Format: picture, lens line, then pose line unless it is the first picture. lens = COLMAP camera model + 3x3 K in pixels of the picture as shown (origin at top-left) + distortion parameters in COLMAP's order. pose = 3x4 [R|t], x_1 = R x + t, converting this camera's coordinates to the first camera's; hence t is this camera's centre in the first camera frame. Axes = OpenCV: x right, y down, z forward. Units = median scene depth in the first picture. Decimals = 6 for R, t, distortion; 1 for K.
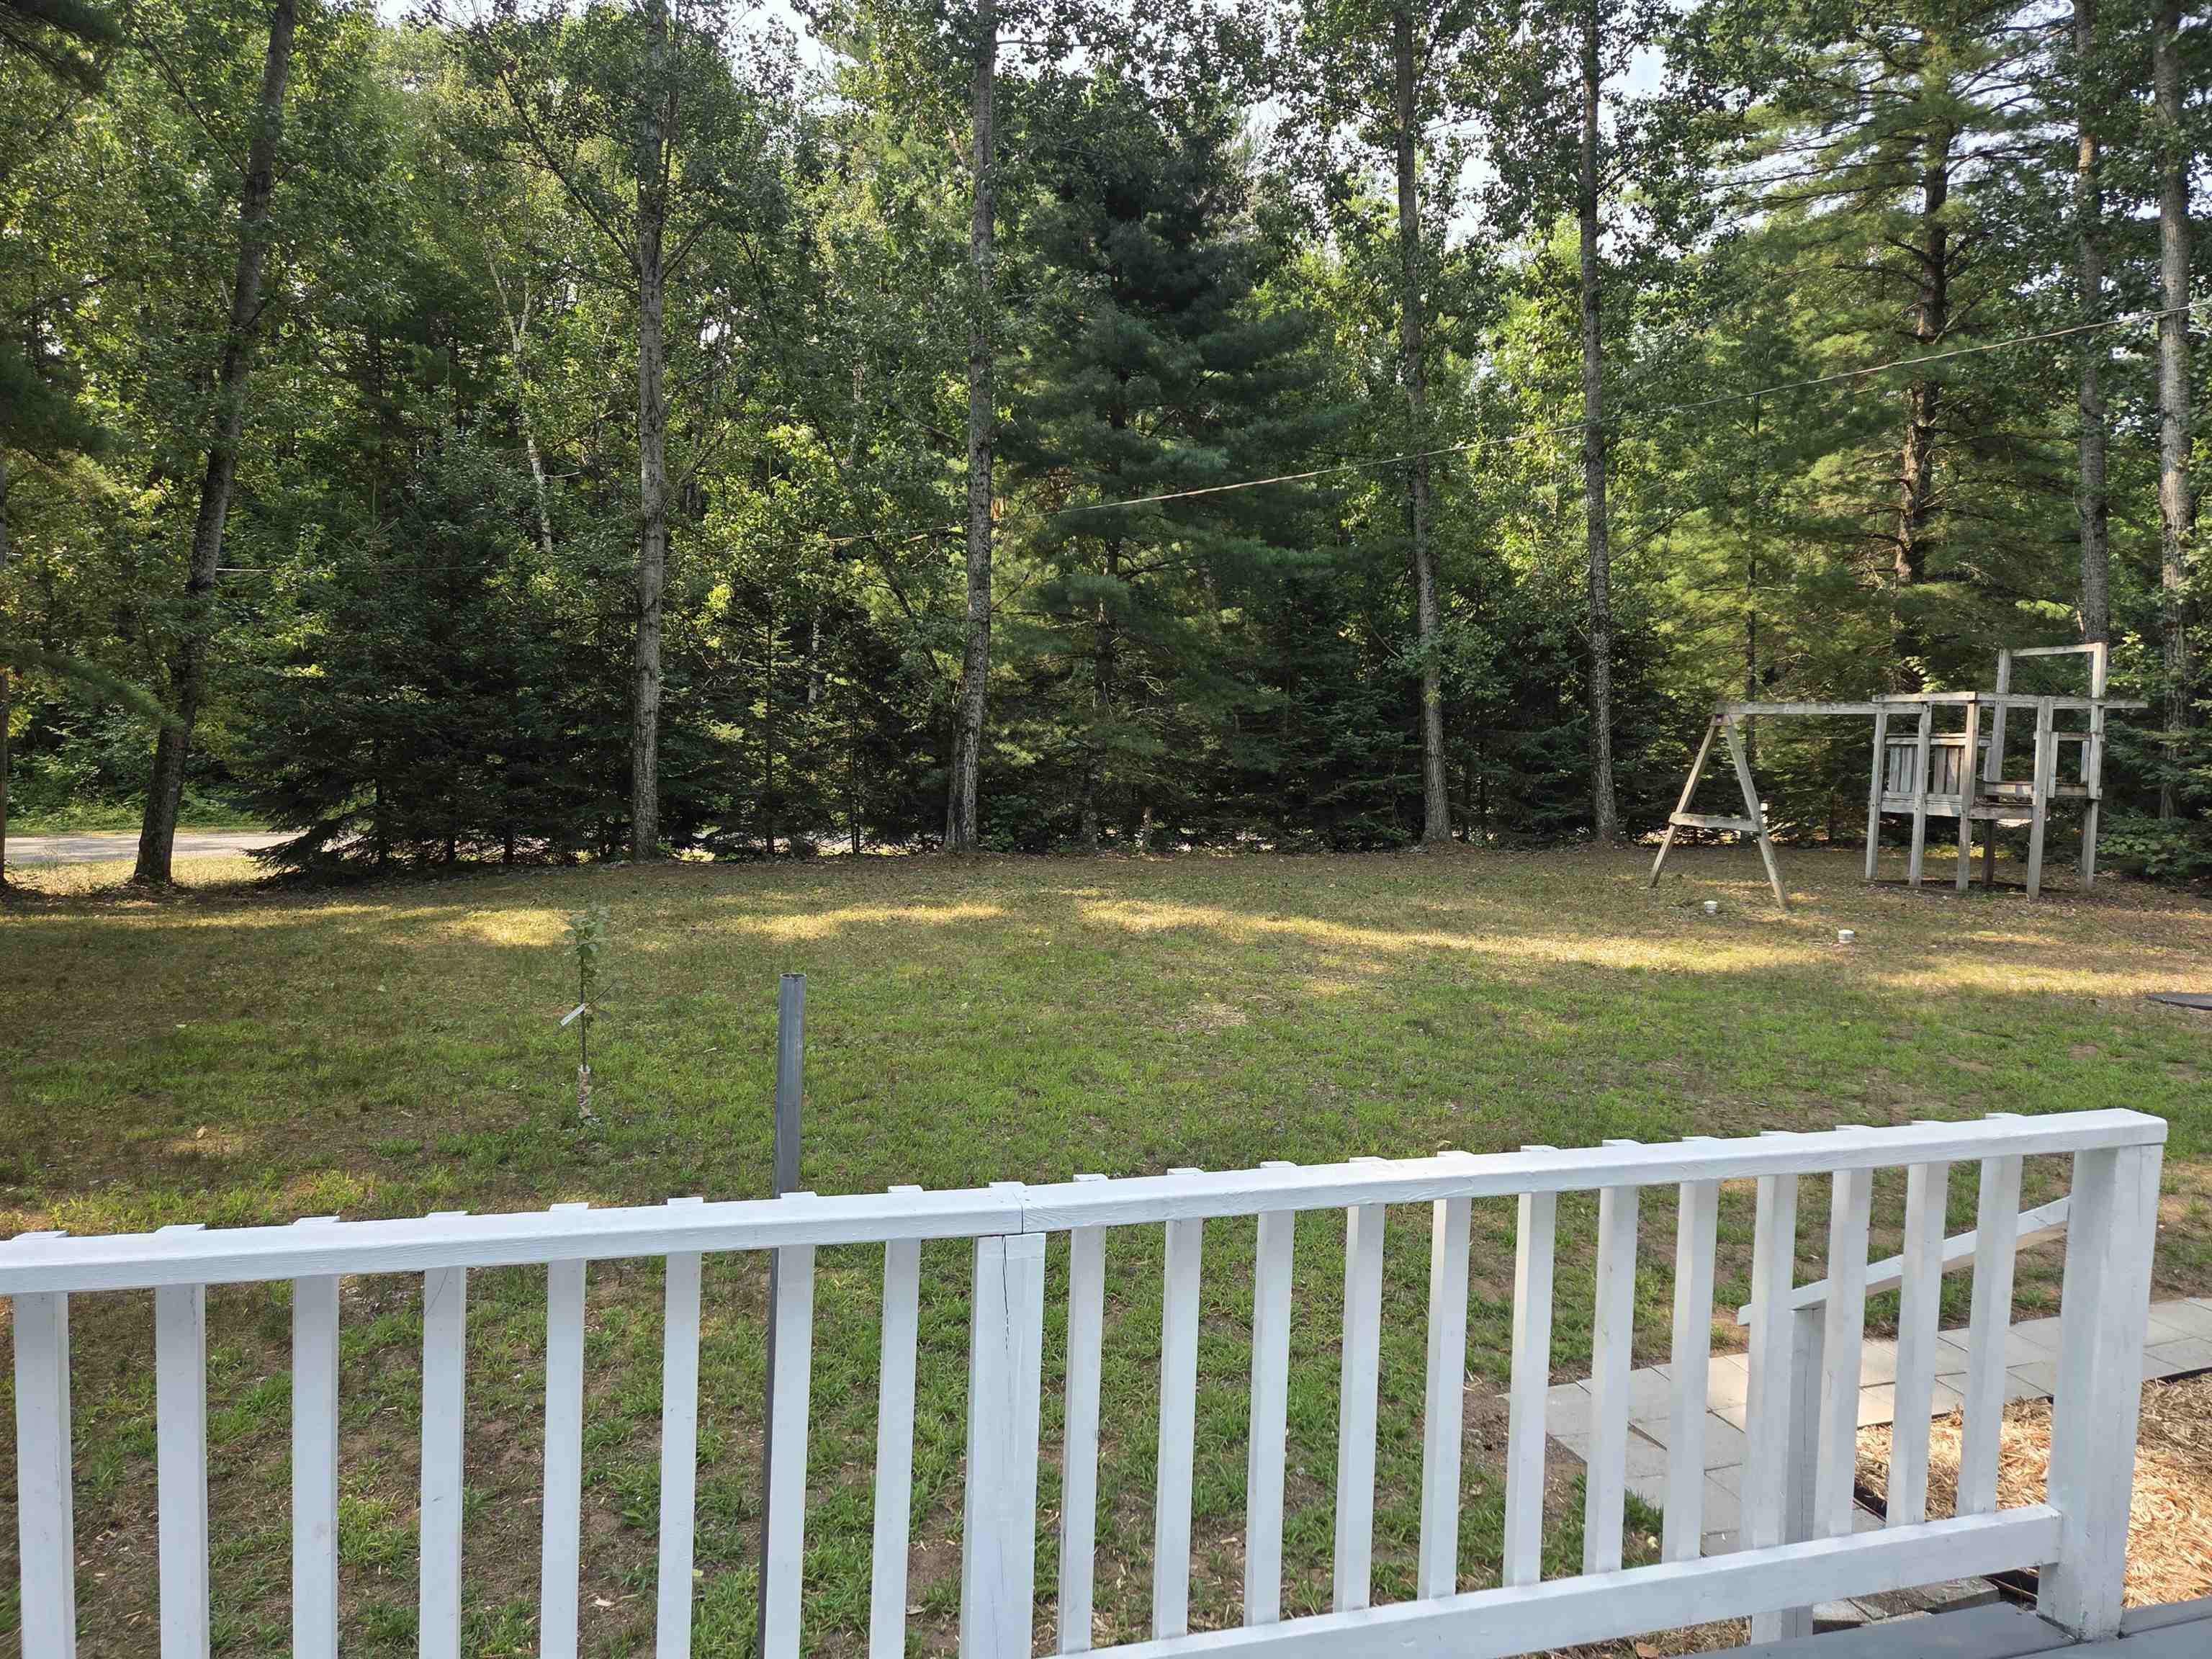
lens RADIAL K [[1473.5, 0, 1099.8], [0, 1473.5, 818.2], [0, 0, 1]] dist [0.053517, -0.011206]
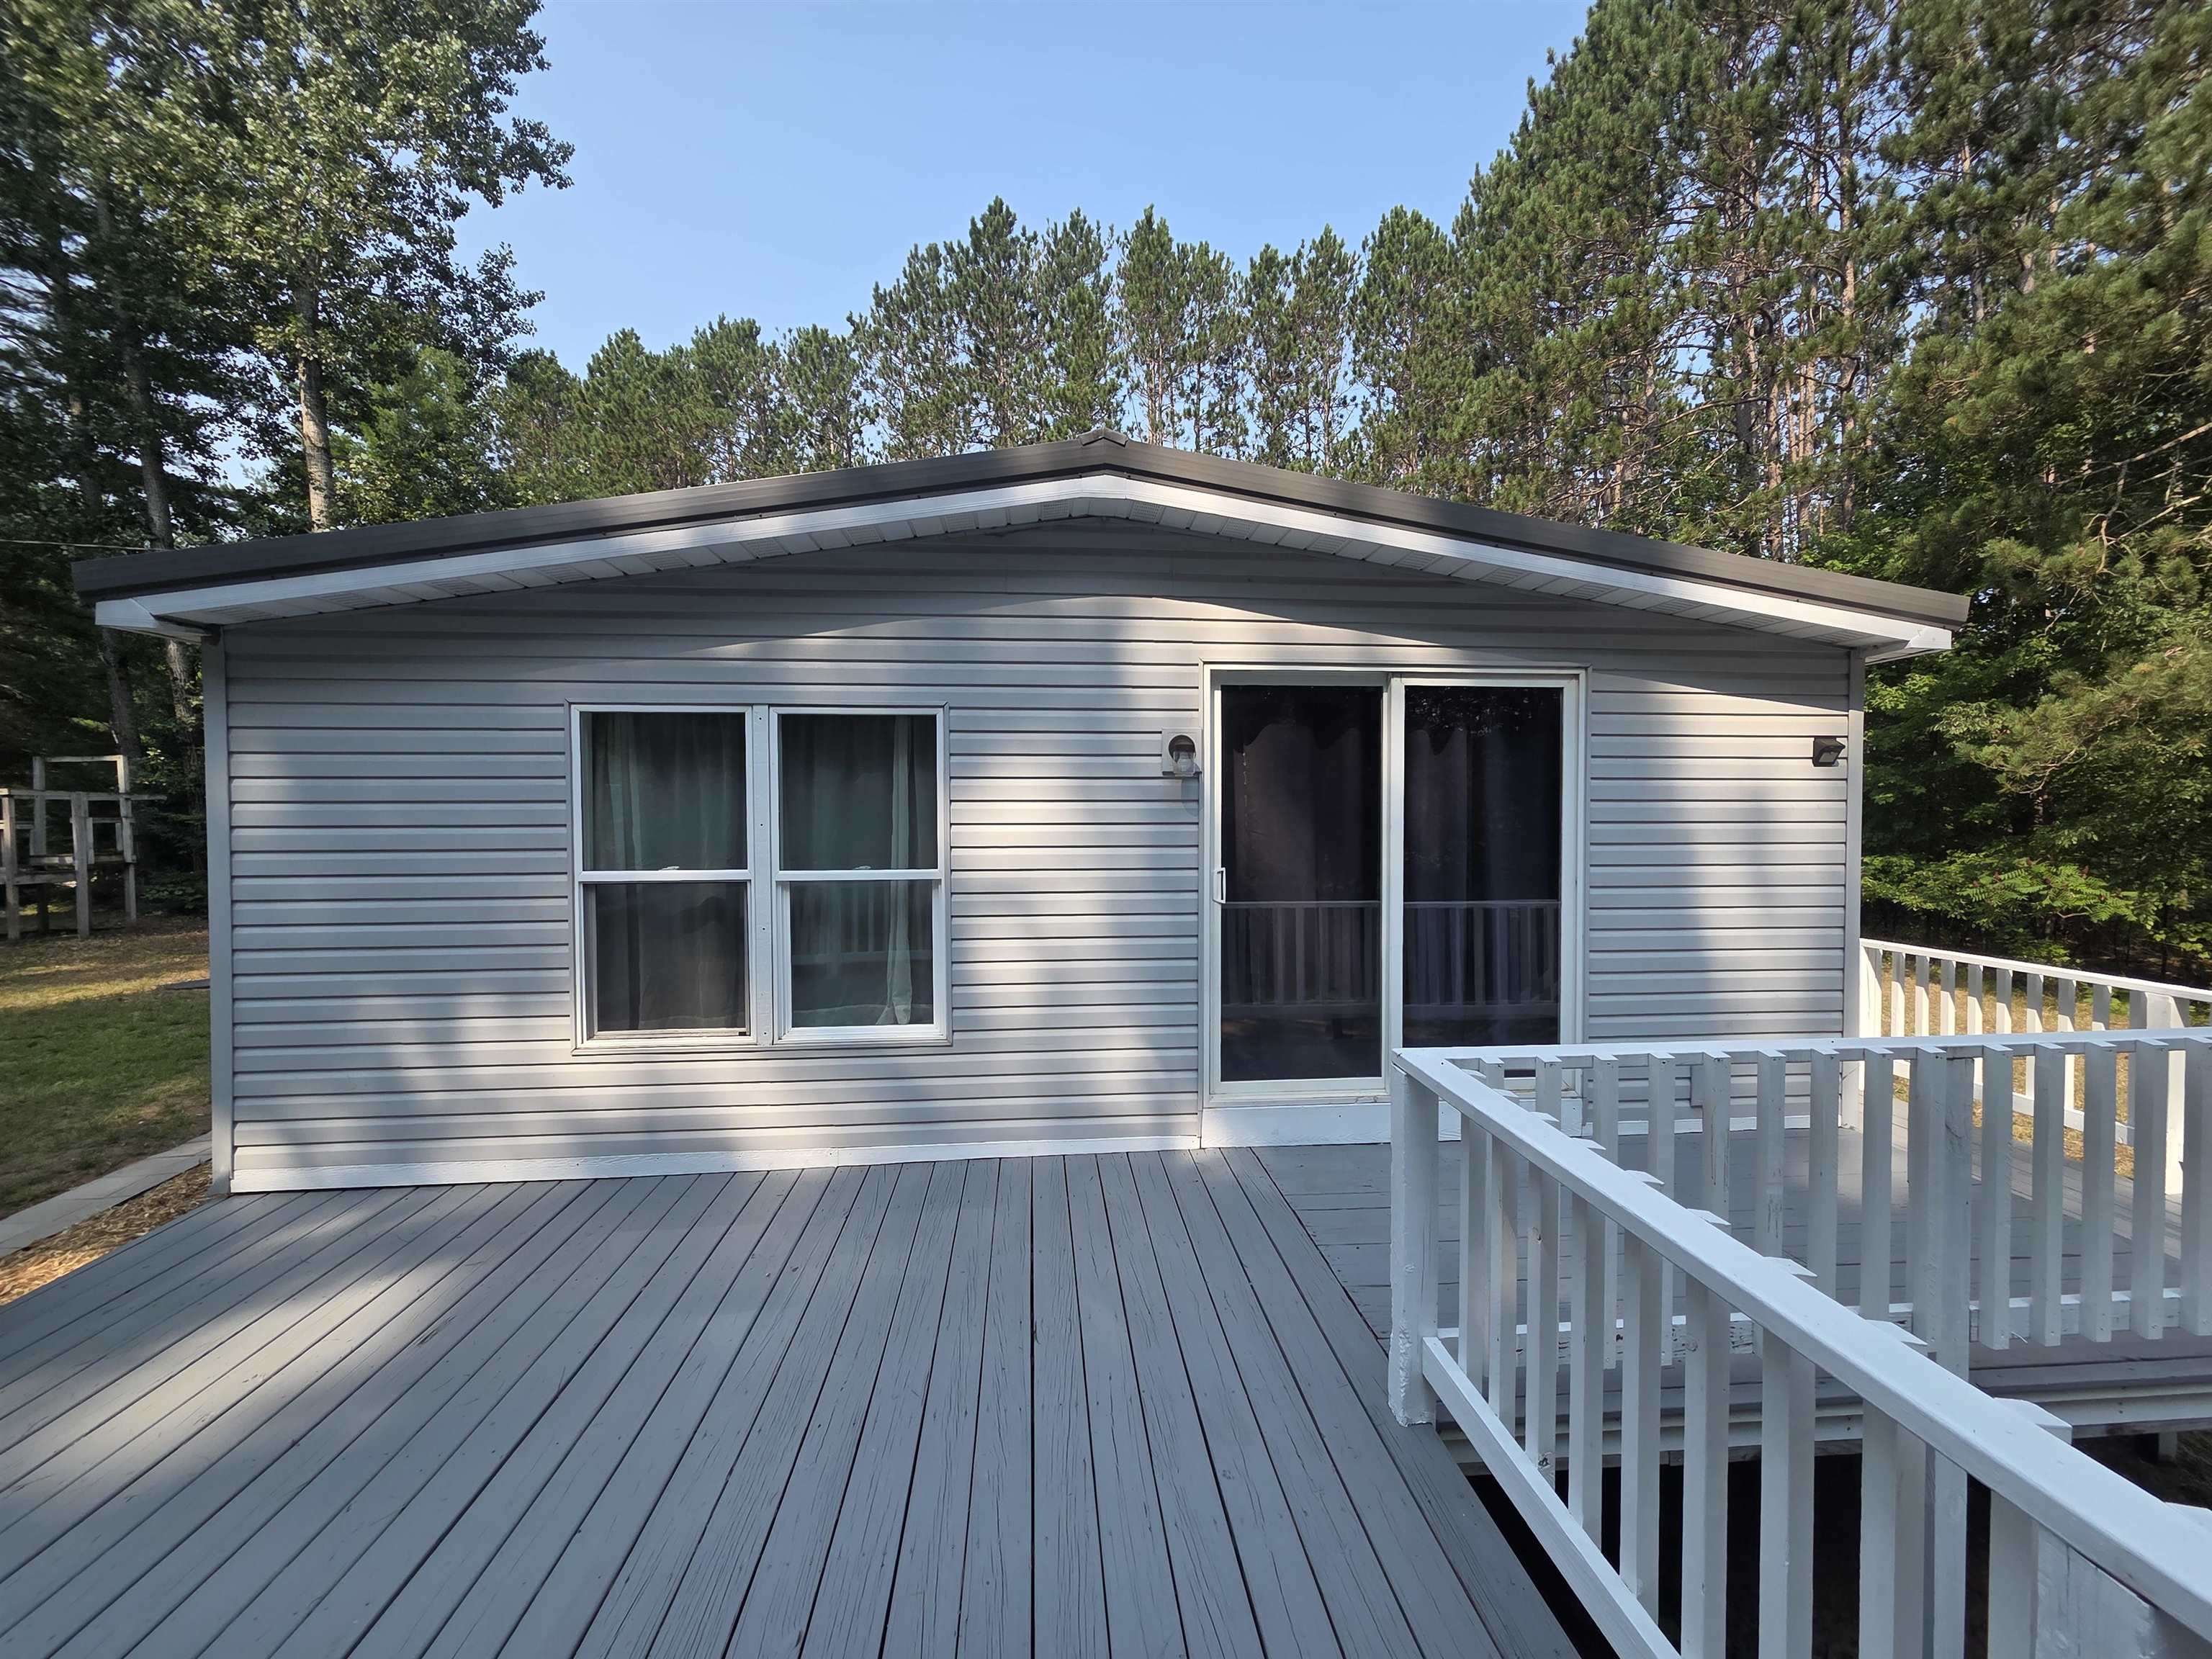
lens RADIAL K [[892.5, 0, 1104.9], [0, 892.5, 833.2], [0, 0, 1]] dist [0.007458, -0.002639]
pose [[0.179952, -0.047938, 0.982507, -0.012081], [0.079139, 0.996280, 0.034116, 0.003182], [-0.980487, 0.071615, 0.183076, -0.061838]]
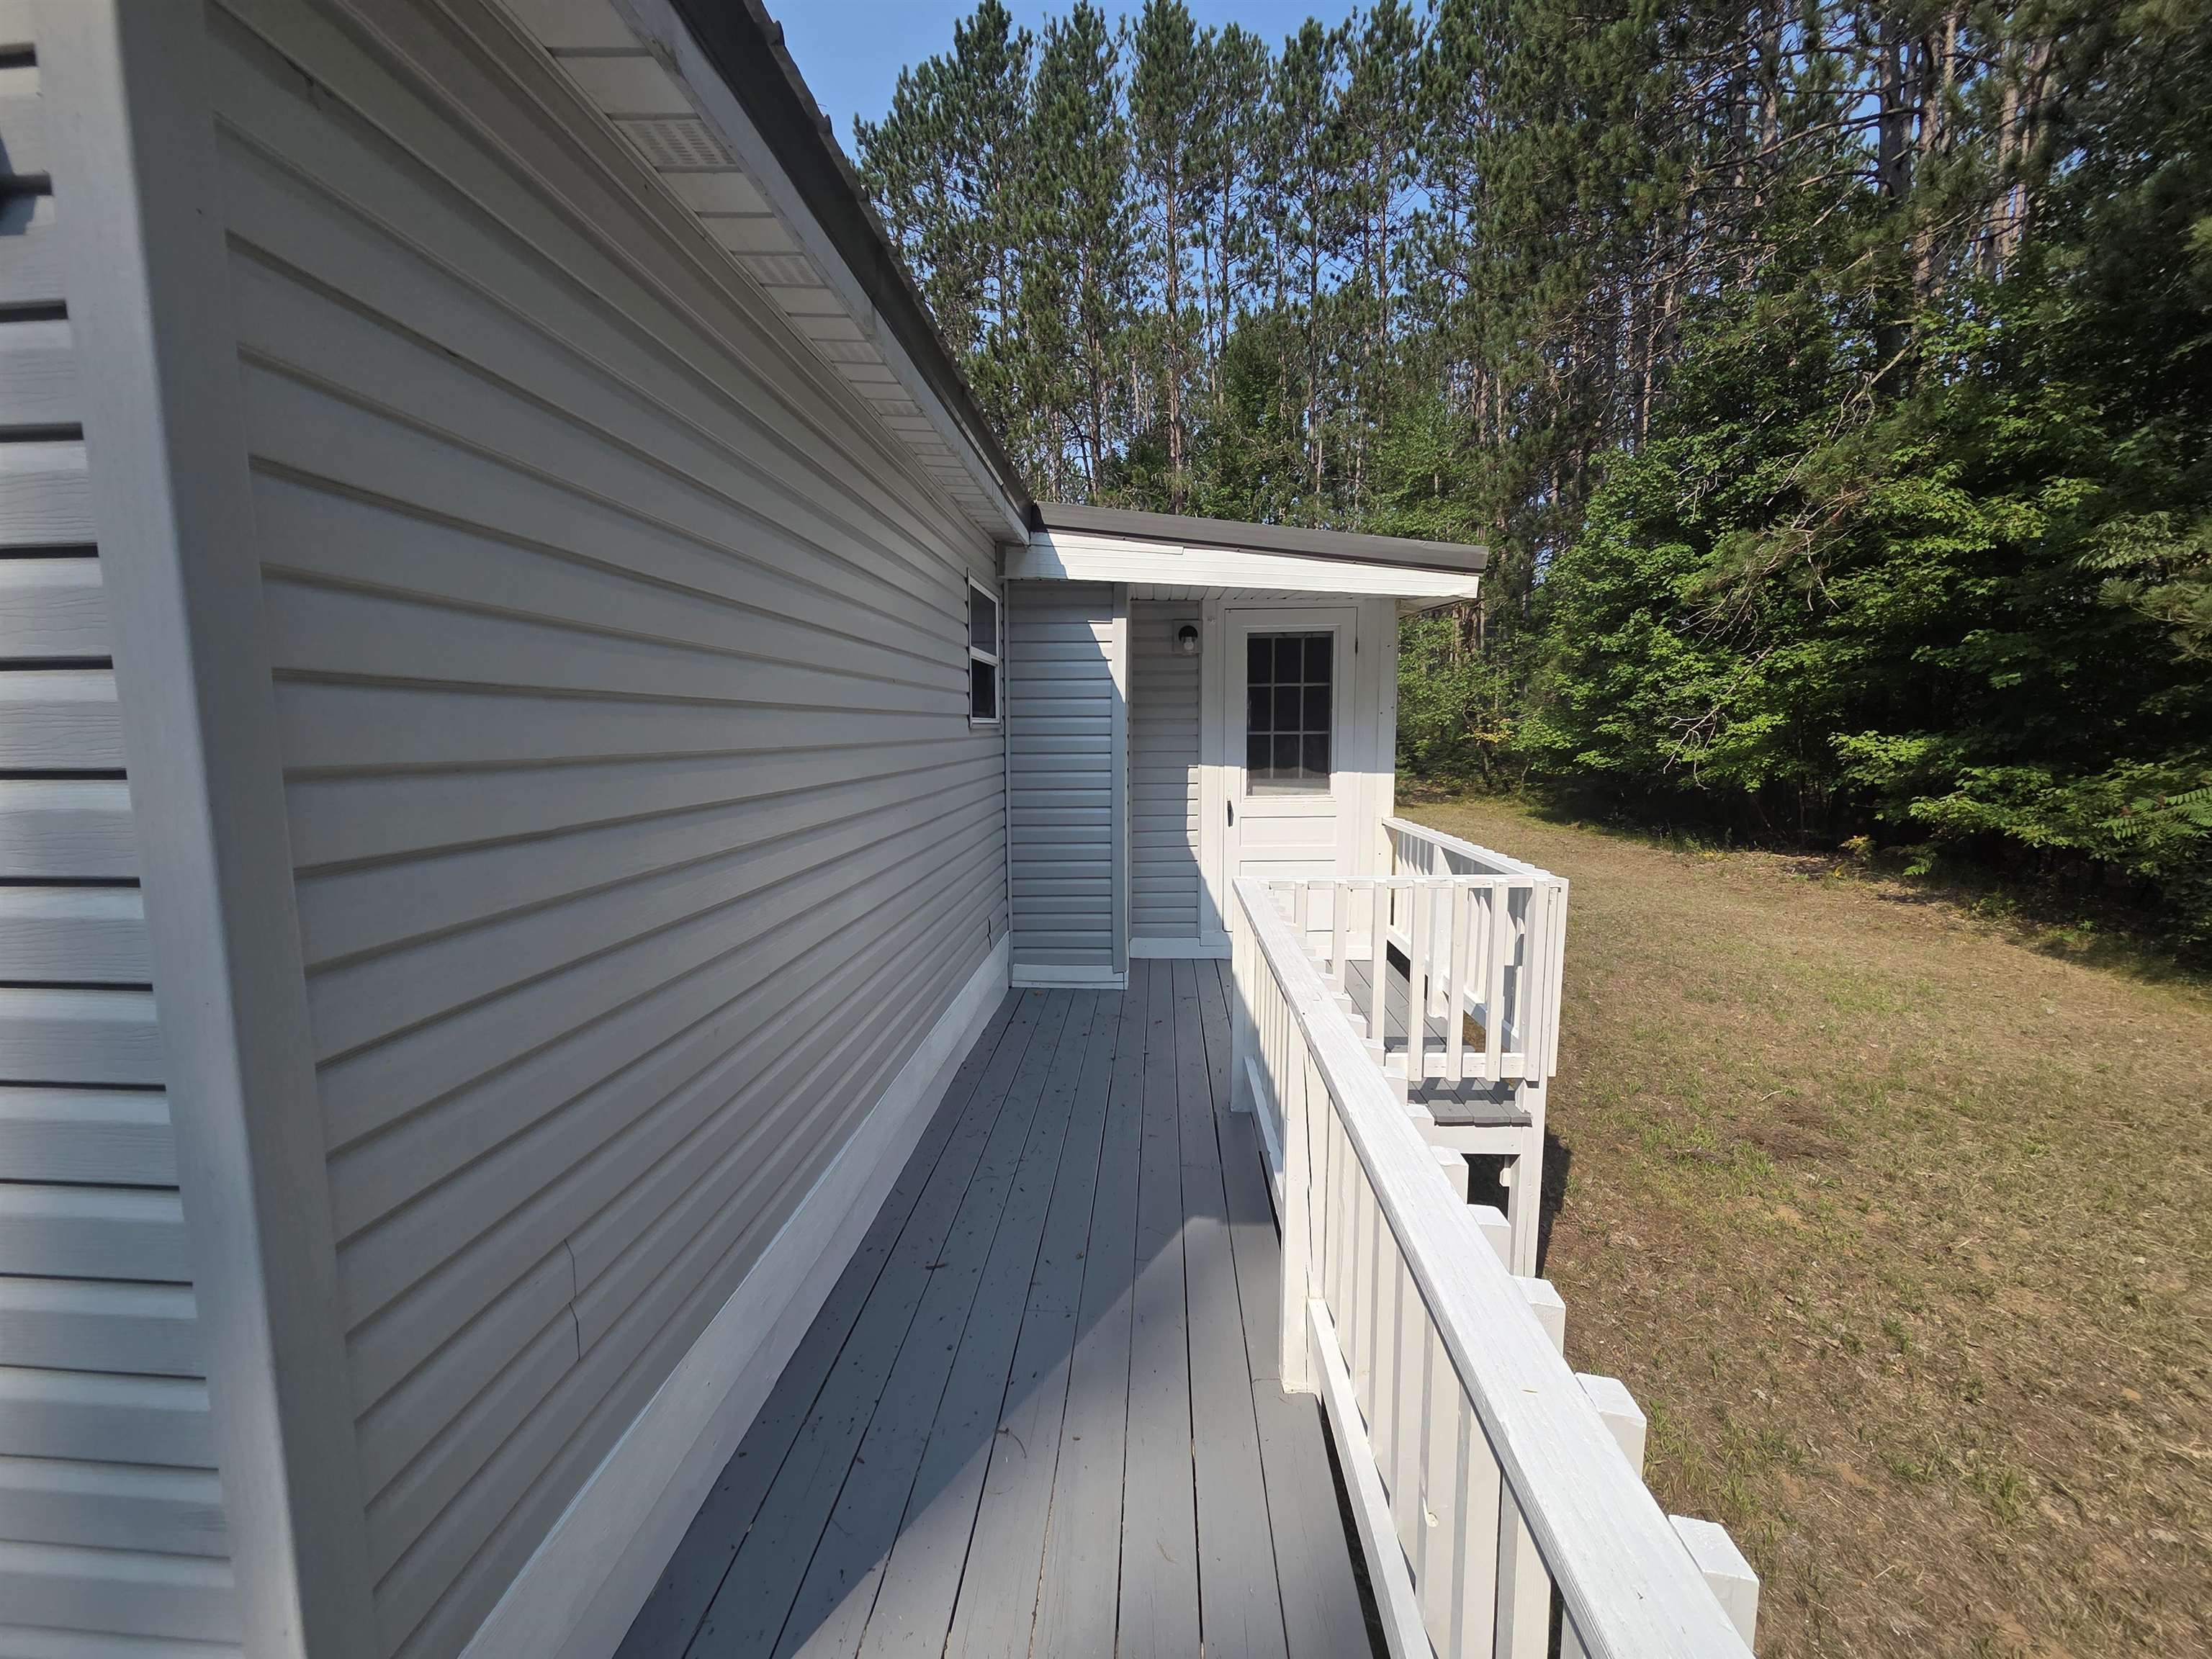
lens RADIAL K [[892.5, 0, 1106.2], [0, 892.5, 830.7], [0, 0, 1]] dist [0.007458, -0.002639]
pose [[0.315344, -0.139273, 0.938702, 0.190716], [0.083790, 0.989395, 0.118646, 0.031495], [-0.945271, 0.041240, 0.323669, -0.239492]]
